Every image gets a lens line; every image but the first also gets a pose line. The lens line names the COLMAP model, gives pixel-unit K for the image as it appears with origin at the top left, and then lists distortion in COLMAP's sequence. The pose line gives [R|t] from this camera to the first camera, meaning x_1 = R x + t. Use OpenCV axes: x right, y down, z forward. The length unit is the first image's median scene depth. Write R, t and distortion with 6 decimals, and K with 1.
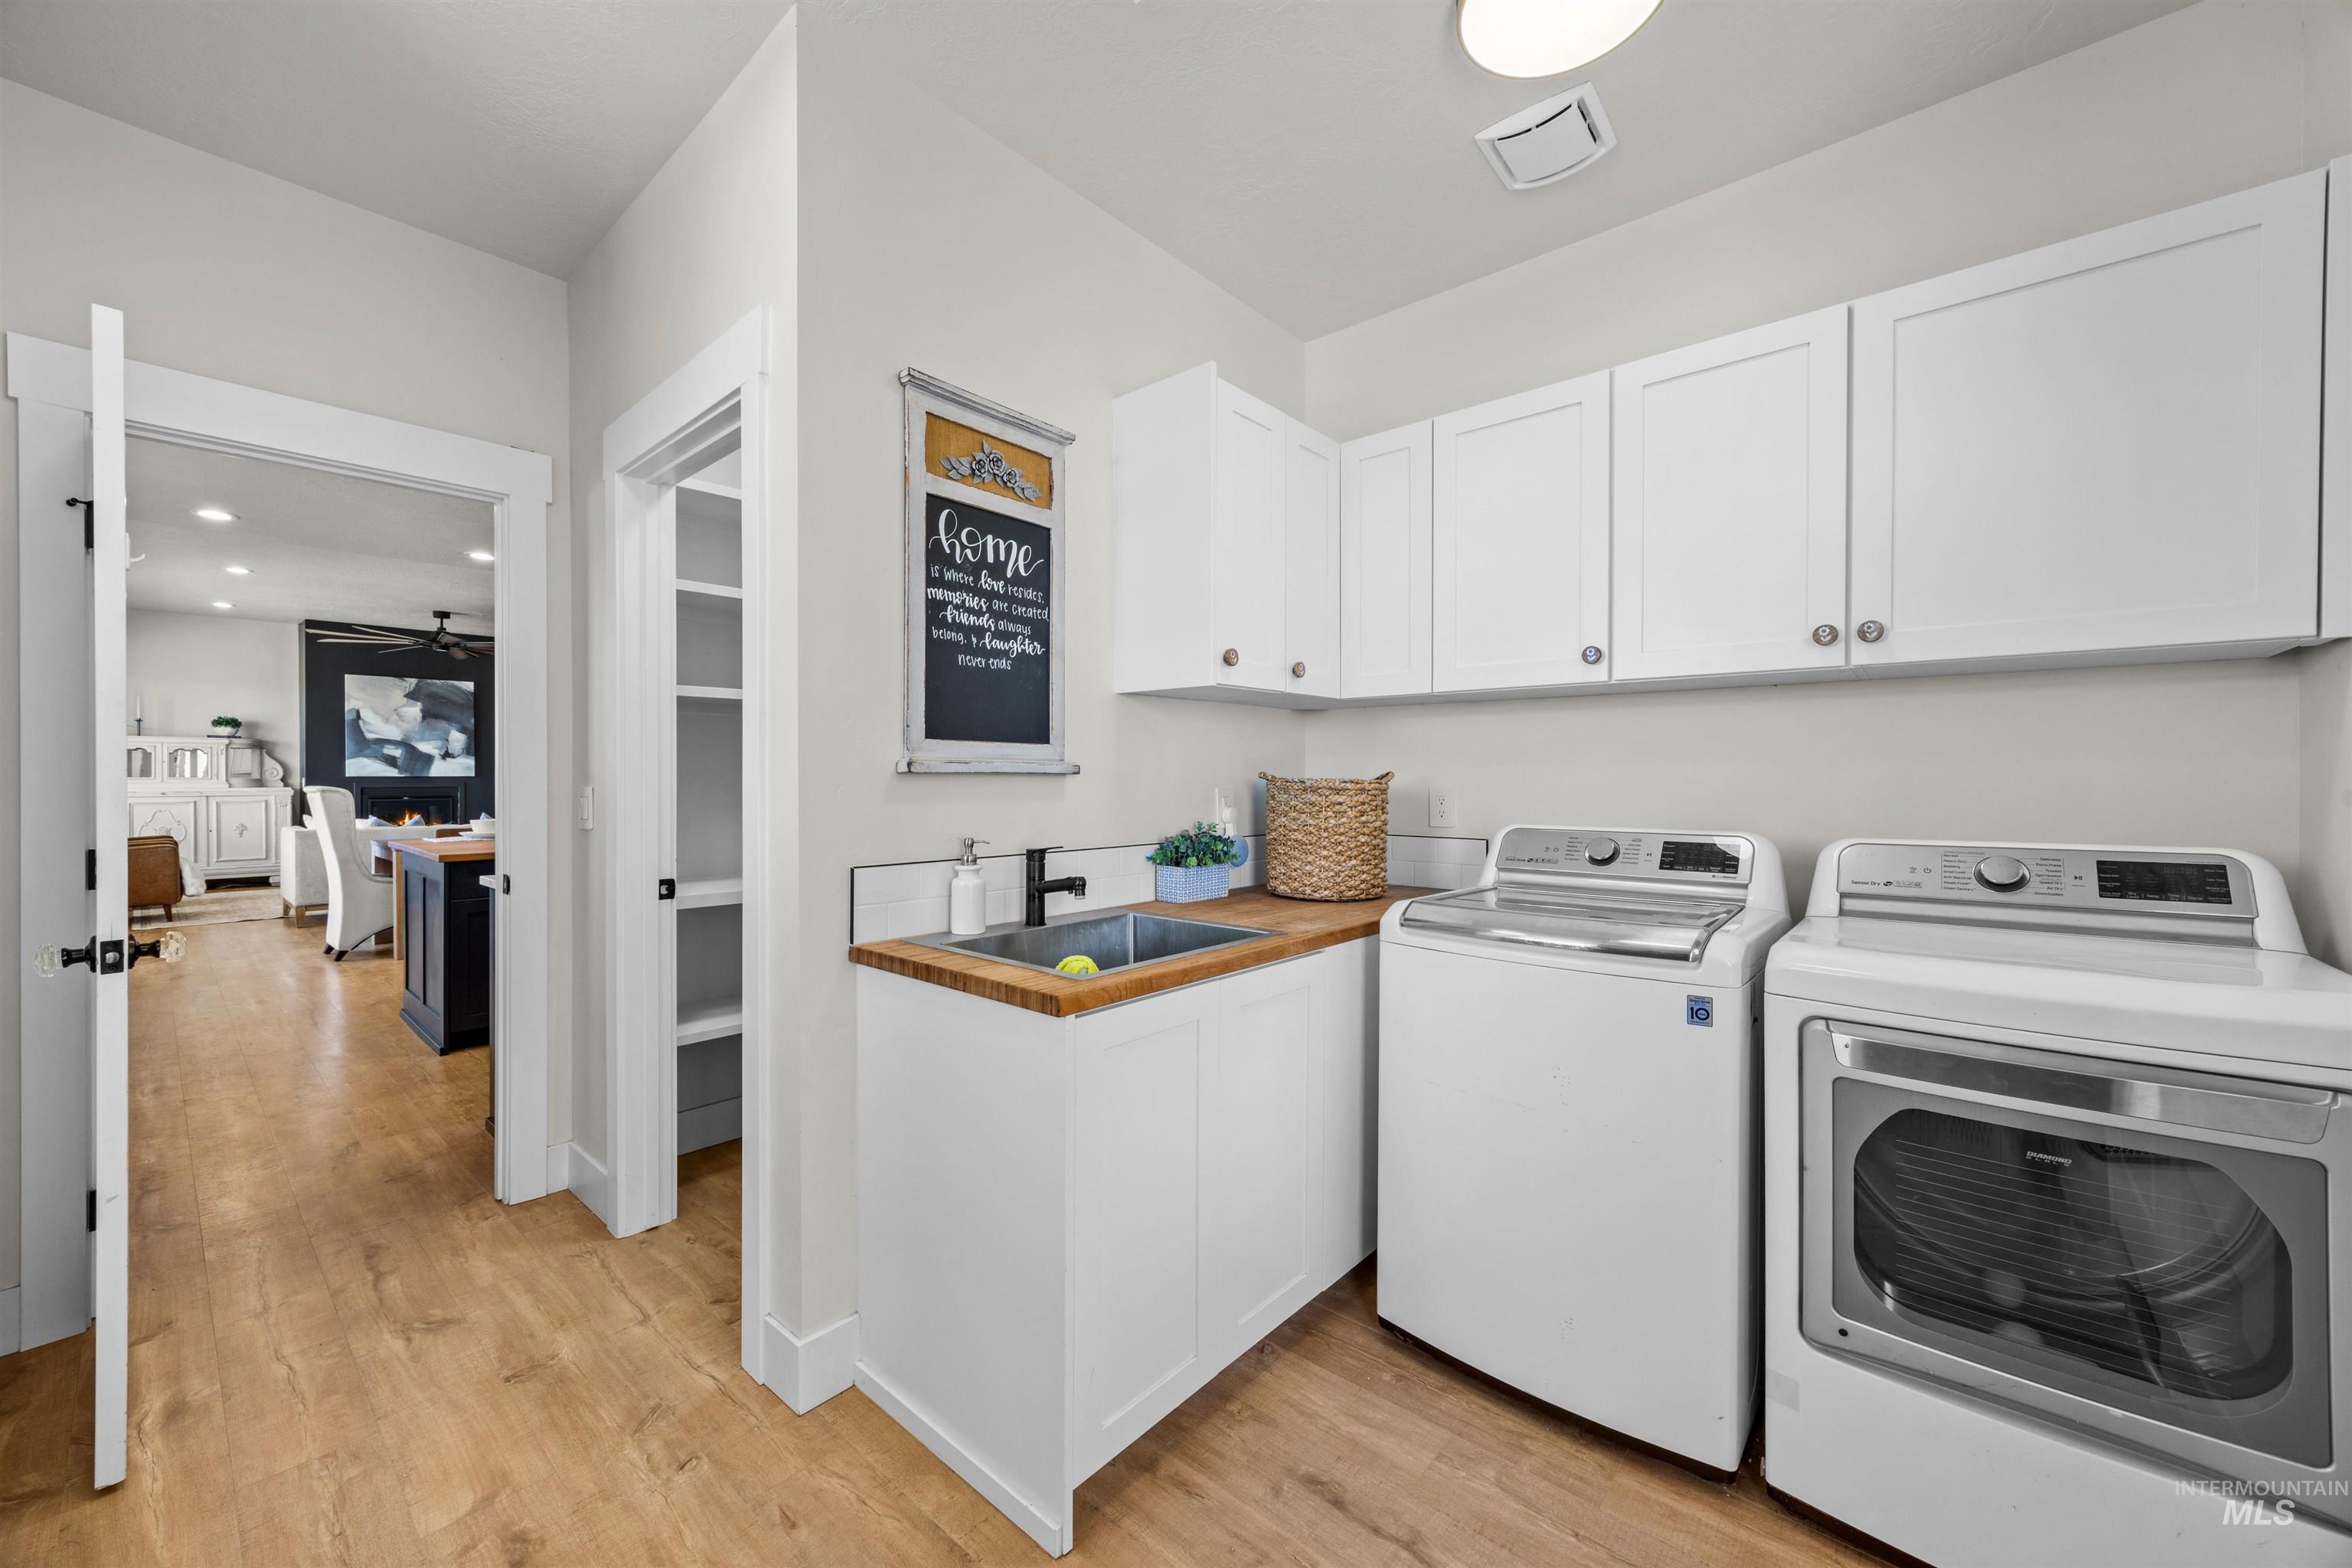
lens RADIAL K [[909.7, 0, 1171.2], [0, 909.7, 784.3], [0, 0, 1]] dist [0.000320, -0.000602]
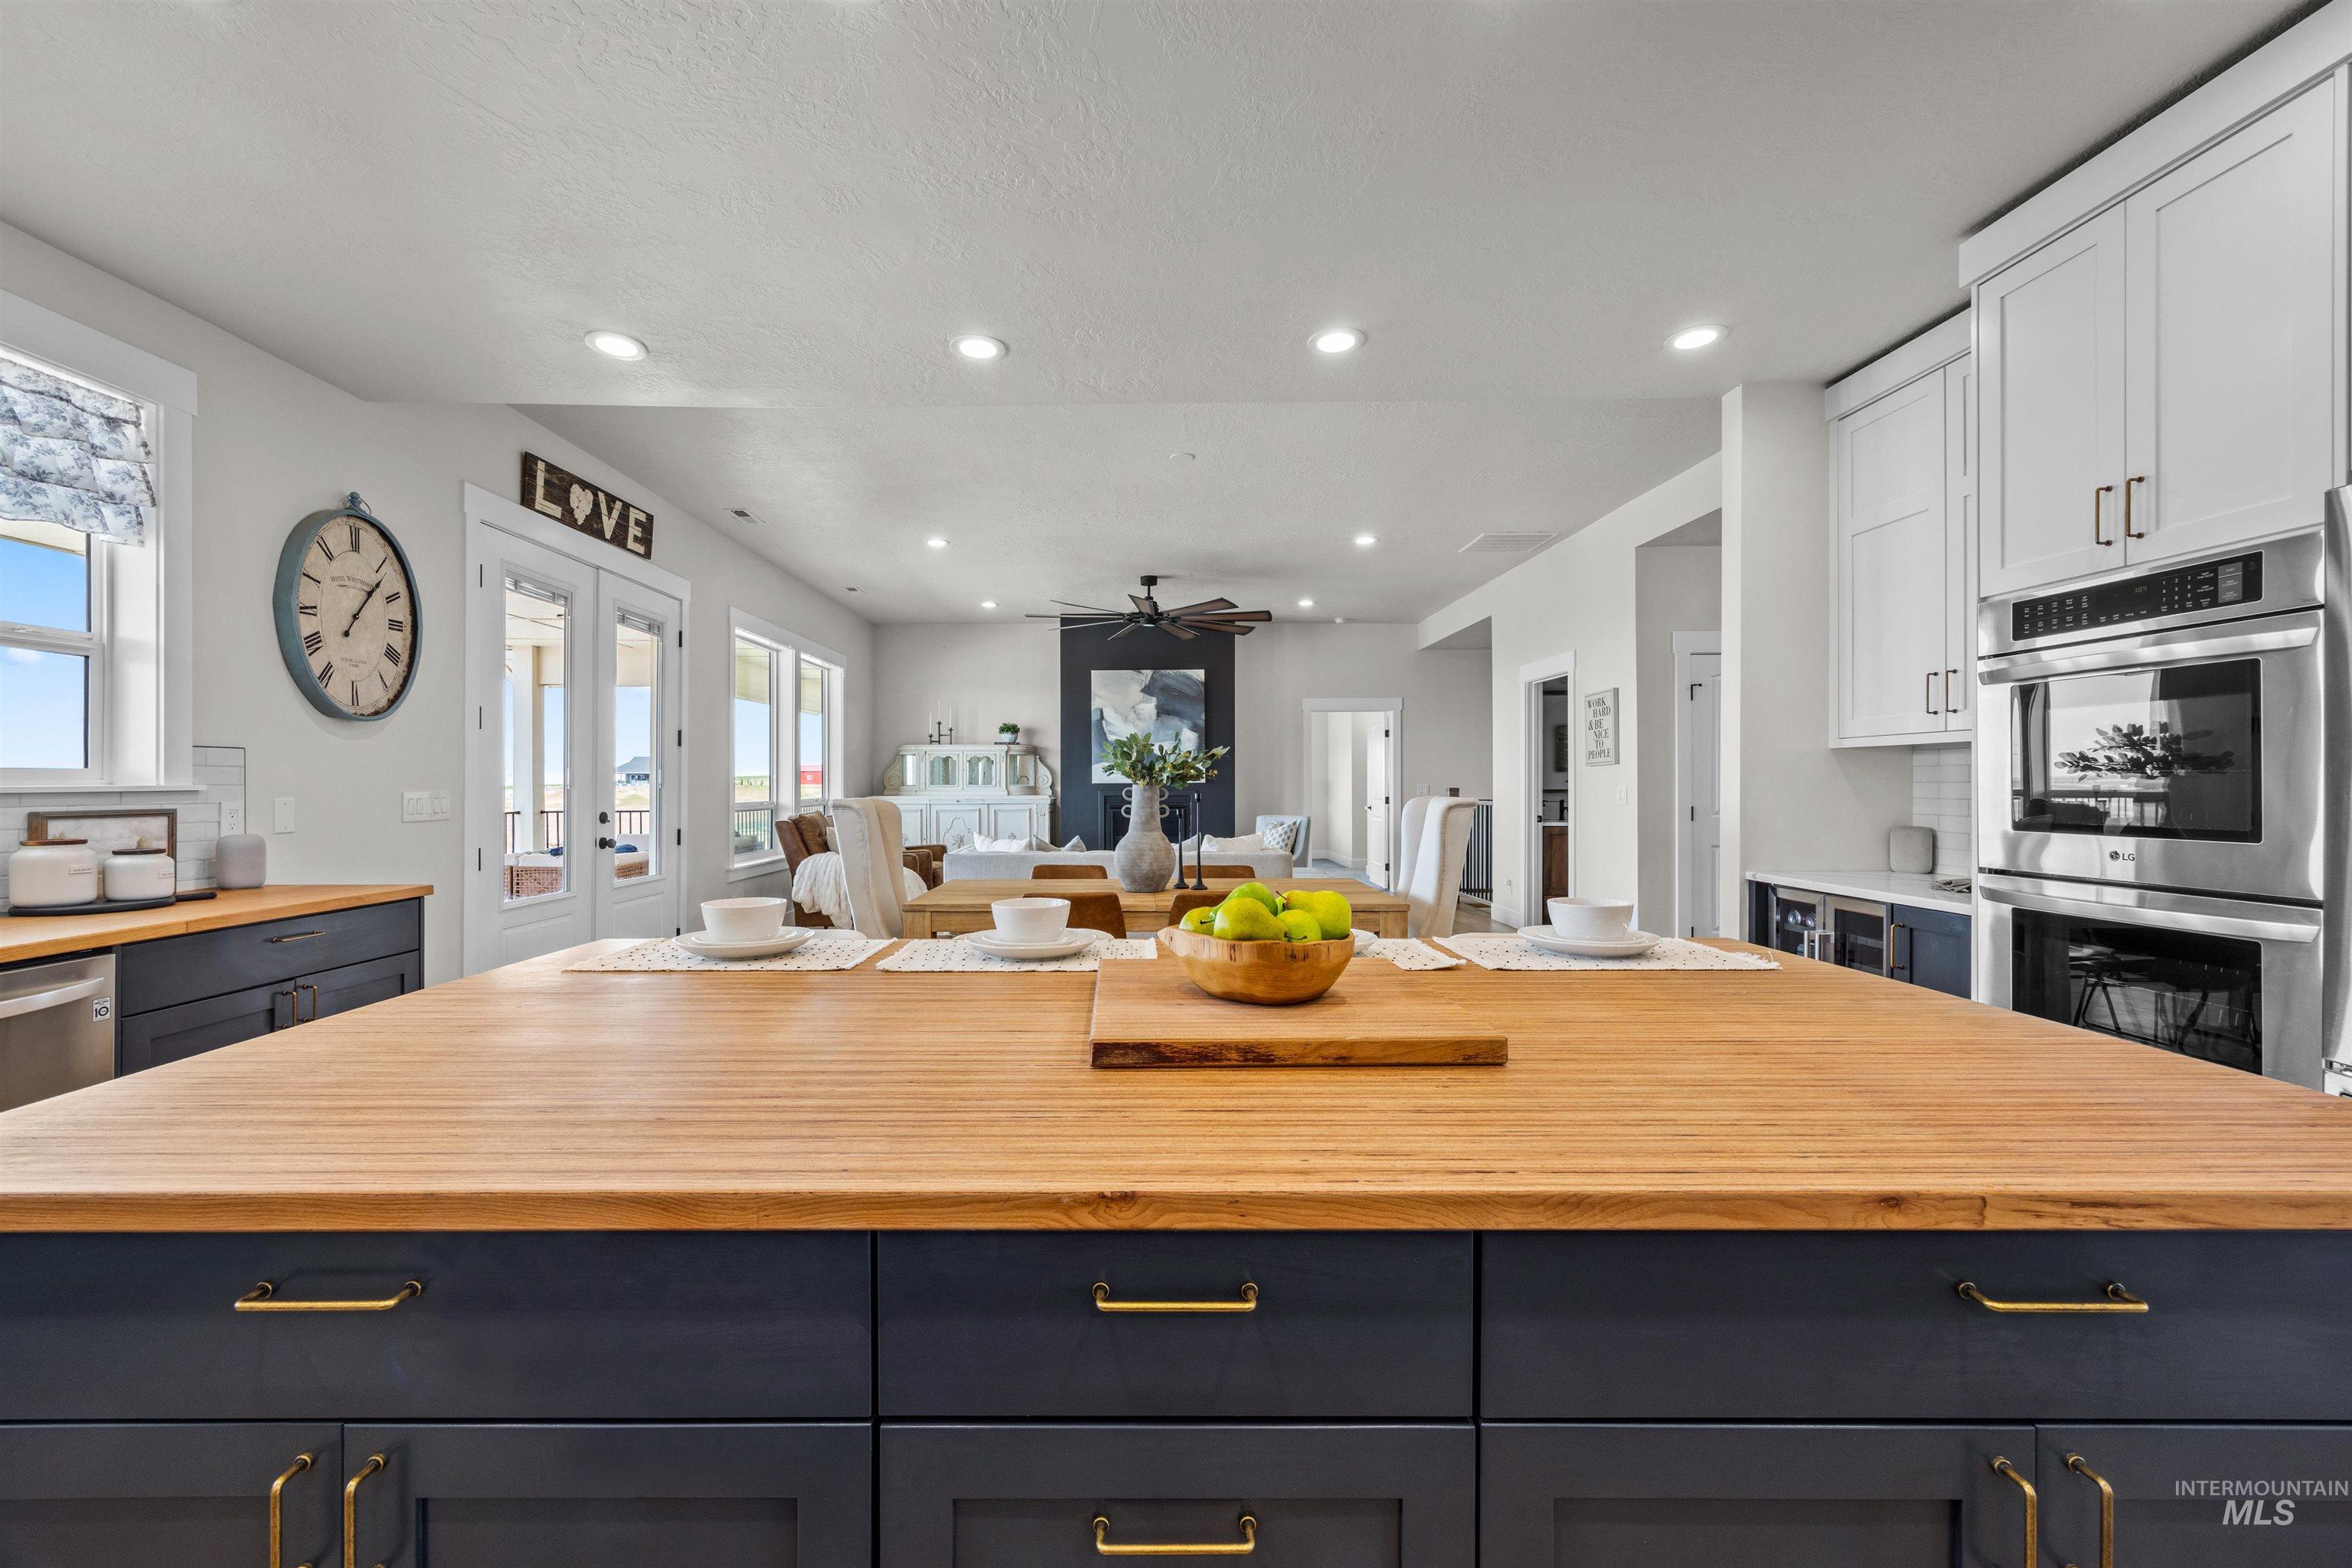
lens RADIAL K [[909.7, 0, 1167.7], [0, 909.7, 786.1], [0, 0, 1]] dist [0.000320, -0.000602]
pose [[0.669824, -0.001249, -0.742519, -0.185046], [-0.002612, 0.999988, -0.004039, -0.002425], [0.742515, 0.004645, 0.669813, 0.449159]]
